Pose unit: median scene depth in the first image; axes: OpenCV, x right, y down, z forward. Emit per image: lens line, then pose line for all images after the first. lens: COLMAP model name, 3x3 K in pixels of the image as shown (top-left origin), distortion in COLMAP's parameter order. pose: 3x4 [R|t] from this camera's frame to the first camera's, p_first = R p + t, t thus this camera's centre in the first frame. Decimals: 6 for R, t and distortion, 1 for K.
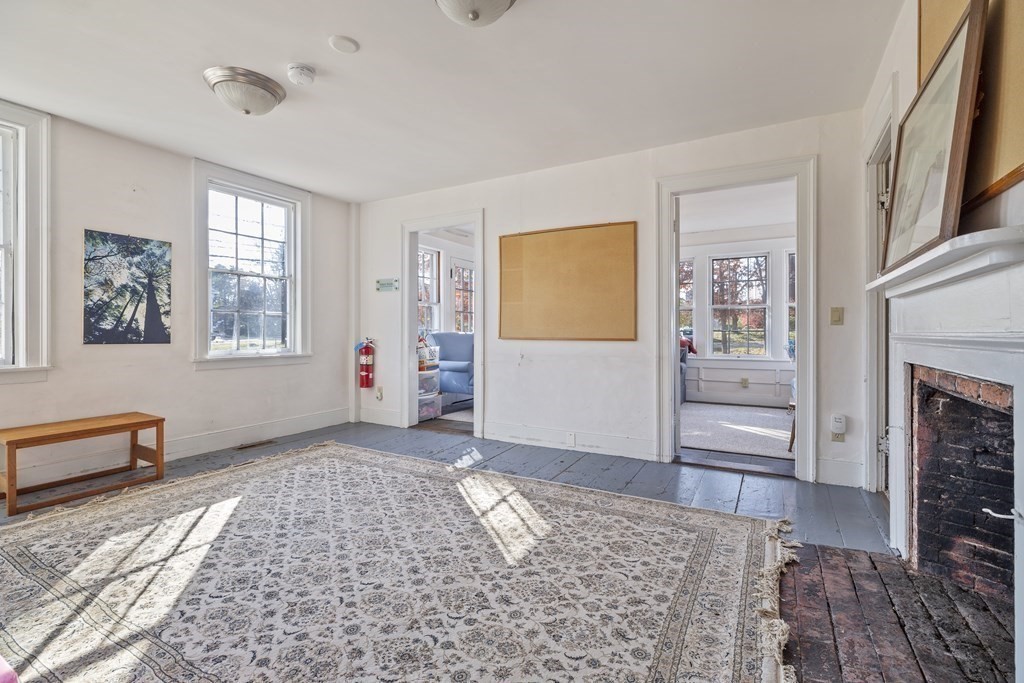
lens RADIAL K [[467.9, 0, 510.2], [0, 467.9, 337.7], [0, 0, 1]] dist [0.000634, 0.000630]
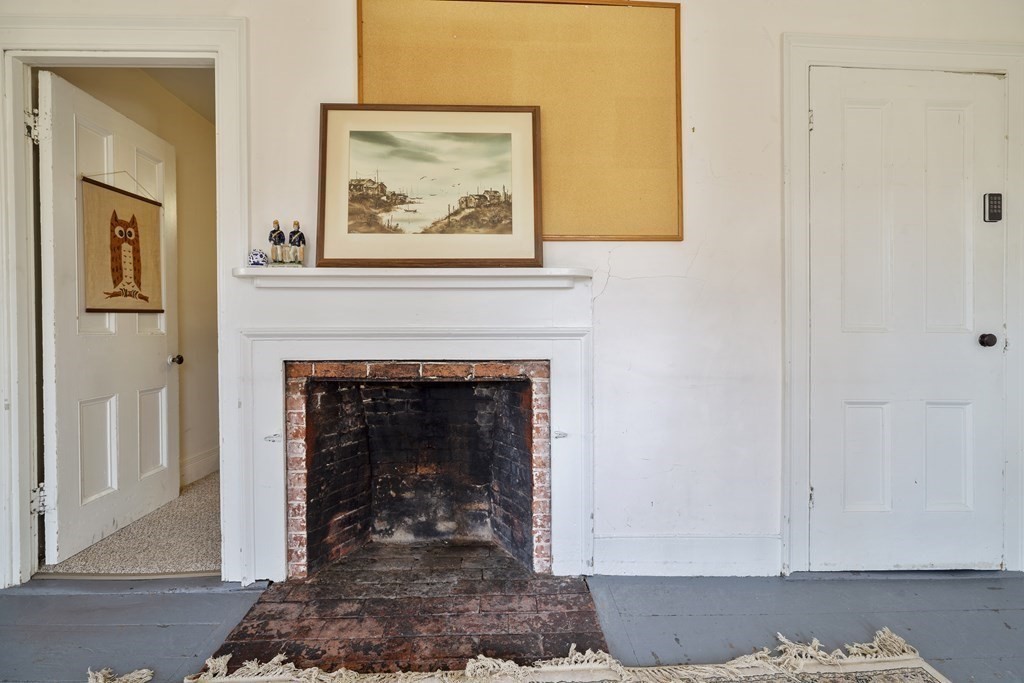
lens RADIAL K [[461.1, 0, 516.0], [0, 461.1, 332.9], [0, 0, 1]] dist [0.000250, 0.000331]
pose [[-0.534015, -0.003701, 0.845467, -0.120264], [0.010829, 0.999878, 0.011216, -0.005518], [-0.845405, 0.015145, -0.533910, 0.918452]]
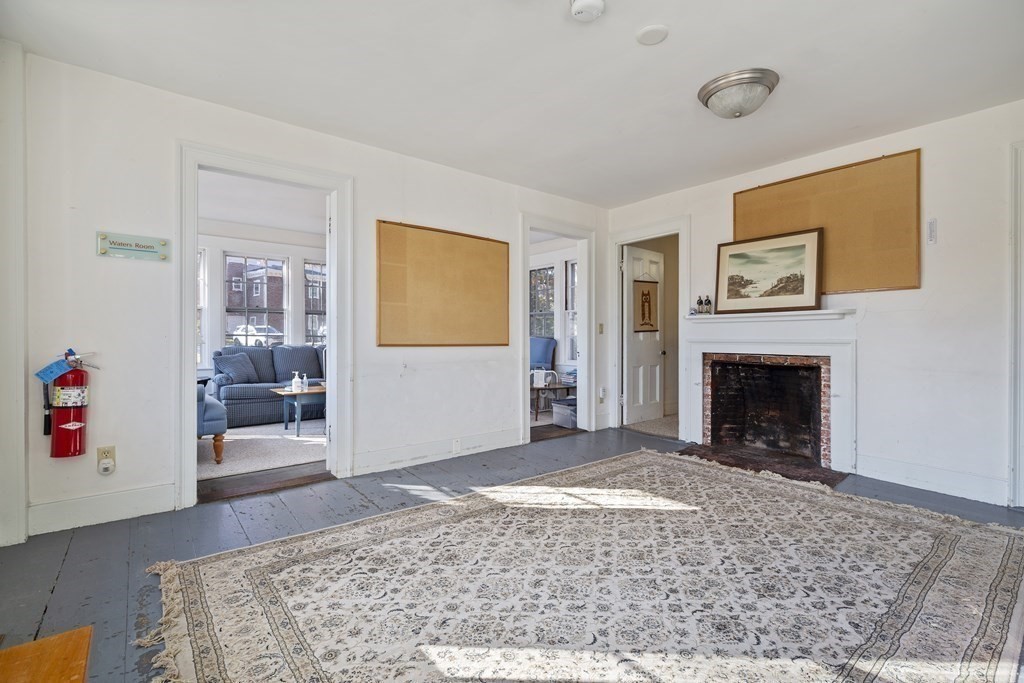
lens RADIAL K [[474.0, 0, 515.6], [0, 474.0, 345.8], [0, 0, 1]] dist [-0.007935, 0.000481]
pose [[0.351530, -0.015758, 0.936044, -1.263107], [0.008425, 0.999871, 0.013669, -0.014087], [-0.936139, 0.003082, 0.351618, 0.871962]]
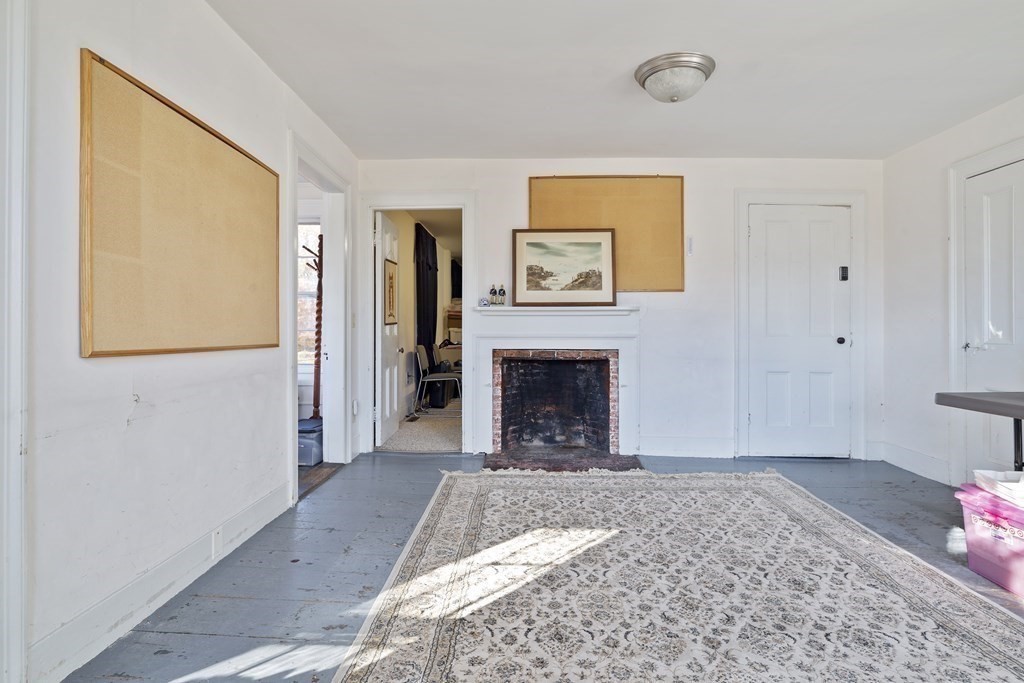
lens RADIAL K [[519.9, 0, 522.0], [0, 519.9, 333.3], [0, 0, 1]] dist [-0.003350, -0.001365]
pose [[-0.495915, -0.005845, 0.868352, -0.884308], [0.008096, 0.999903, 0.011354, -0.029697], [-0.868333, 0.012661, -0.495819, 1.631961]]
